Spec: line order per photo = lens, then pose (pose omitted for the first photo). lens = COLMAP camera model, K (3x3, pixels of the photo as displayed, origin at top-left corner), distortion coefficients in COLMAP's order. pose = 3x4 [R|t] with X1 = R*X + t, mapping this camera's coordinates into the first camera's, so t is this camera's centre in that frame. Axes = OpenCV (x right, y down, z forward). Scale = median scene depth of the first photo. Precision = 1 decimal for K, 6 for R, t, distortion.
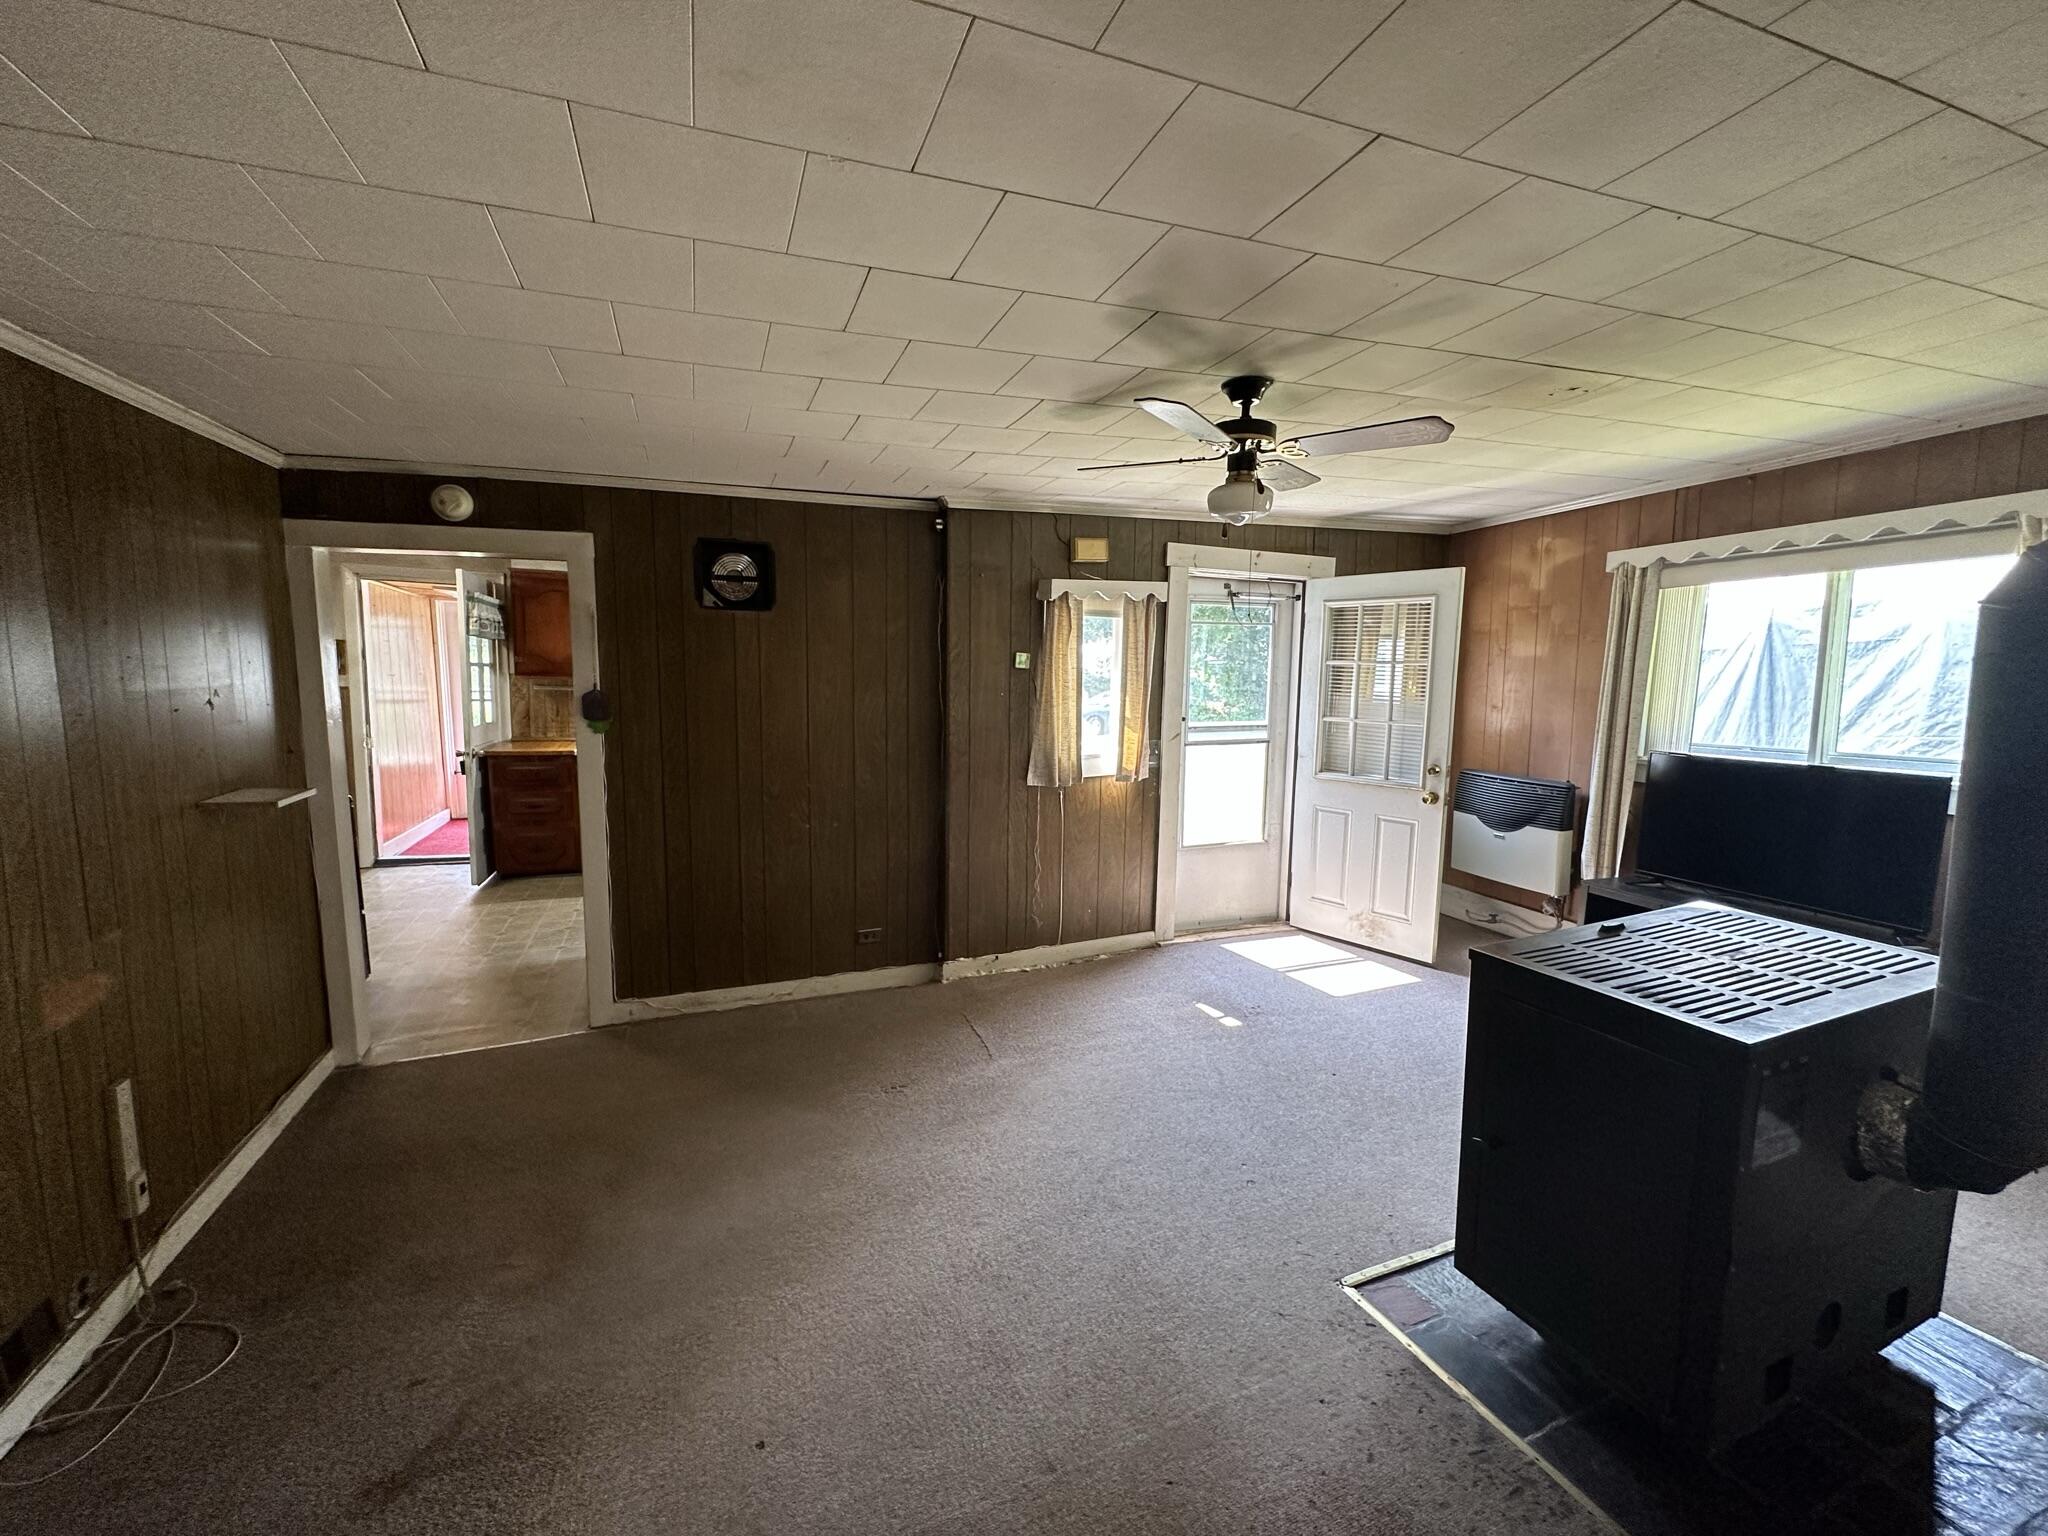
lens RADIAL K [[821.1, 0, 1019.1], [0, 821.1, 761.7], [0, 0, 1]] dist [0.002347, 0.000546]
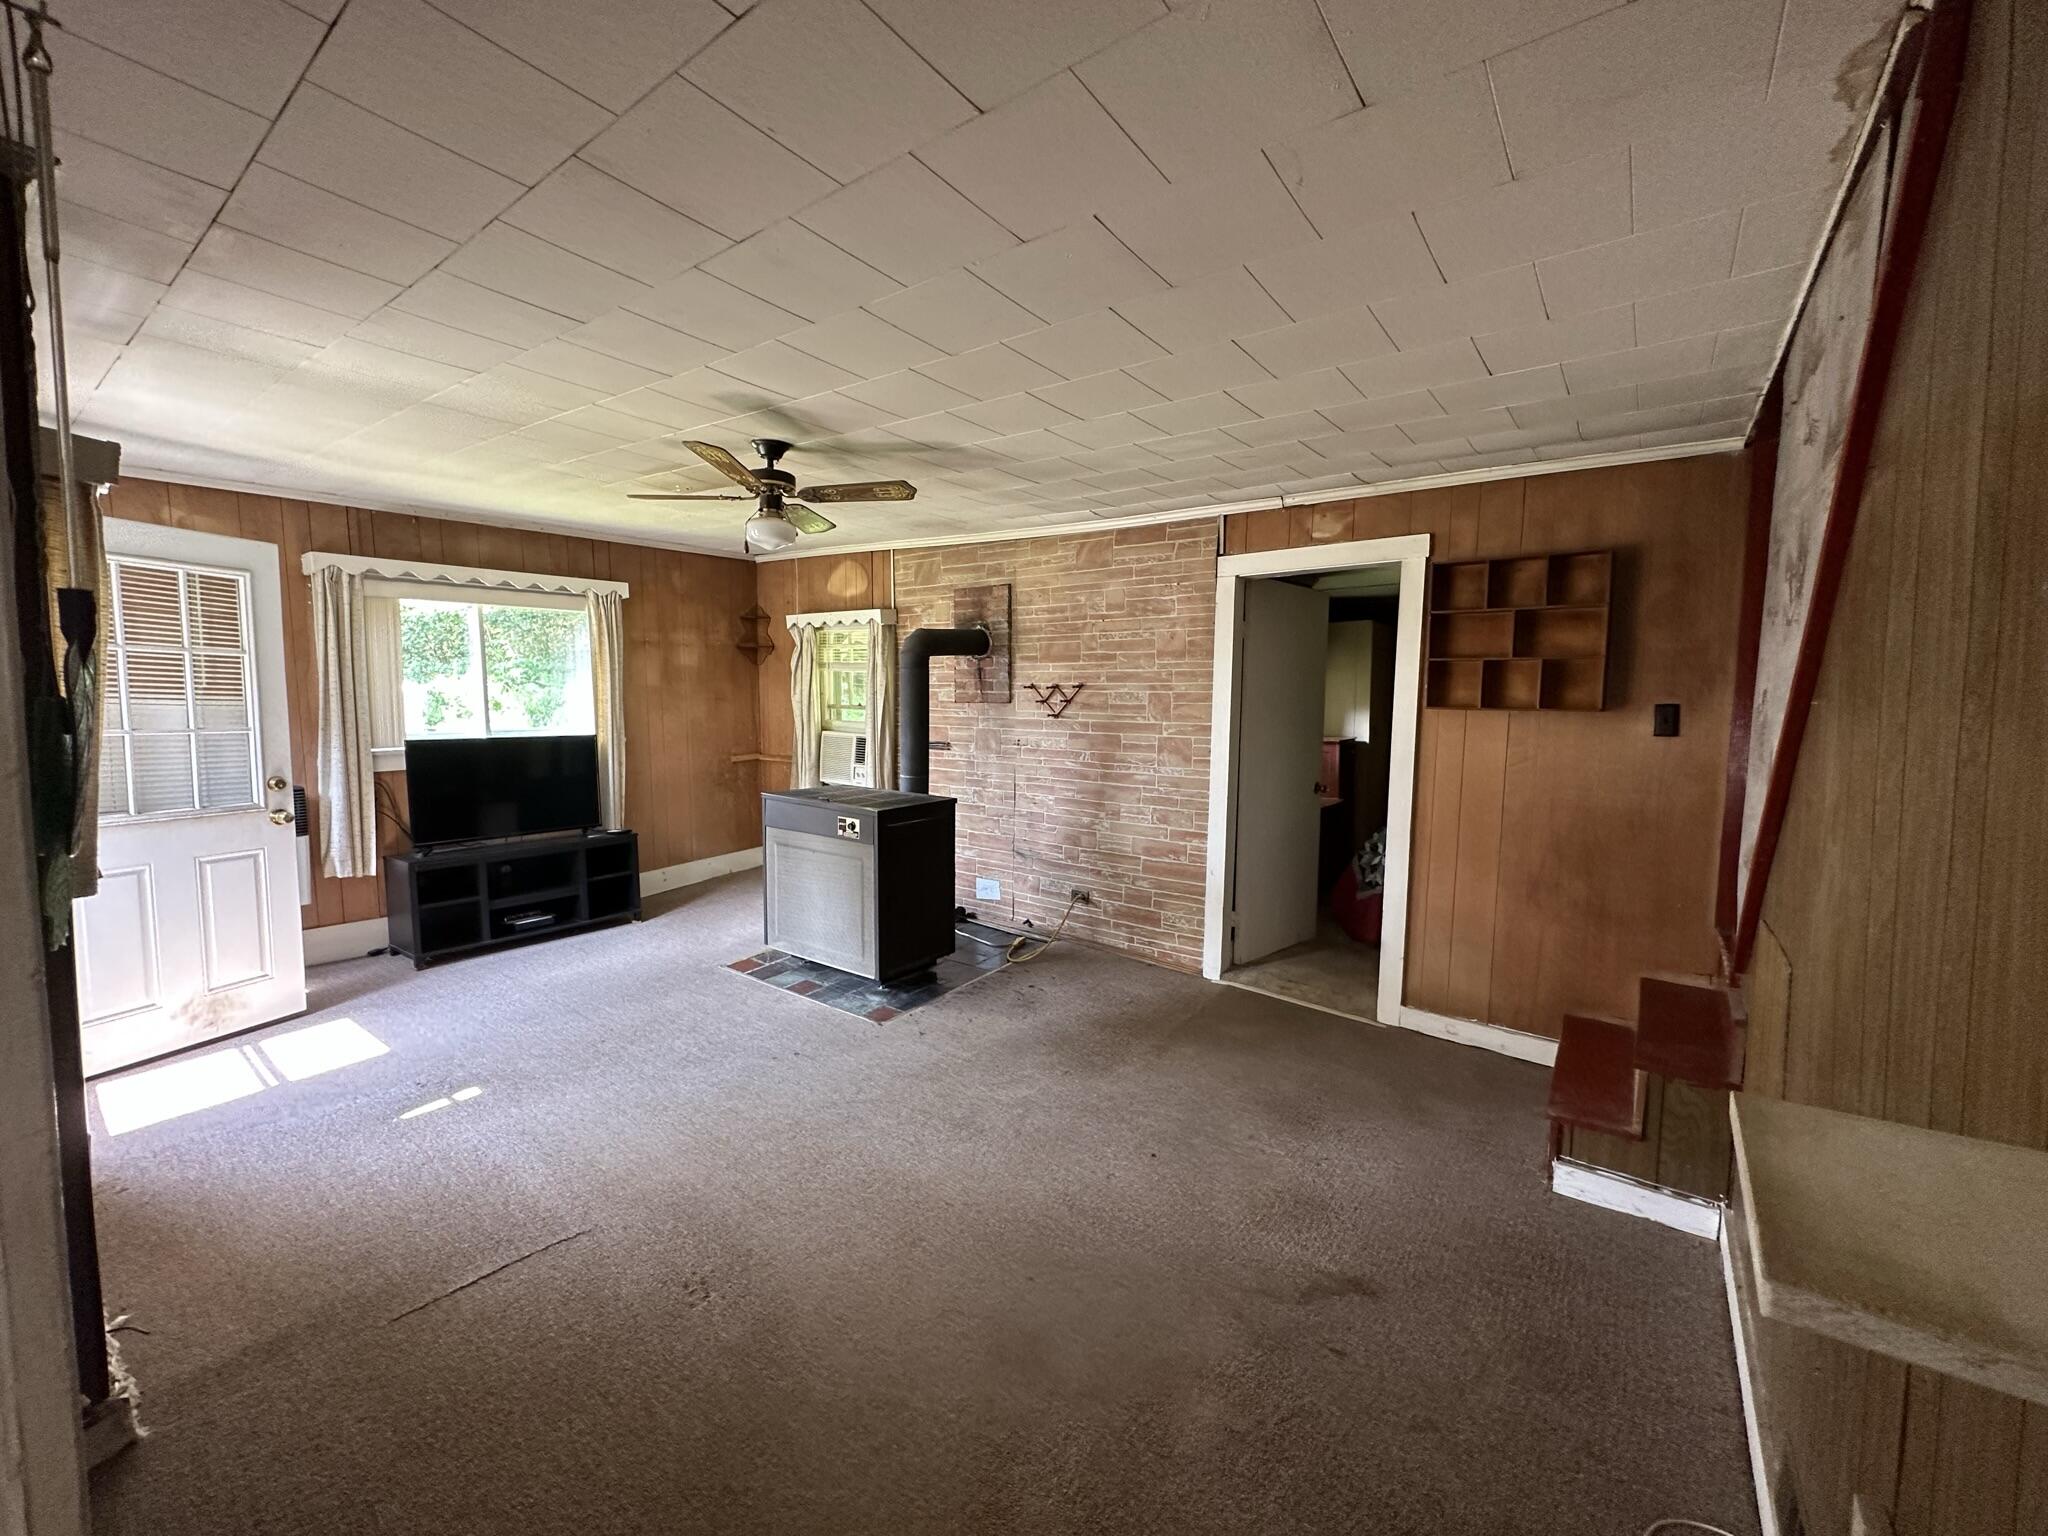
lens RADIAL K [[821.1, 0, 1026.5], [0, 821.1, 767.3], [0, 0, 1]] dist [0.002347, 0.000546]
pose [[-0.523298, -0.078995, 0.848481, -0.717333], [0.087387, 0.985470, 0.145645, -0.072881], [-0.847657, 0.150362, -0.508791, 0.927944]]
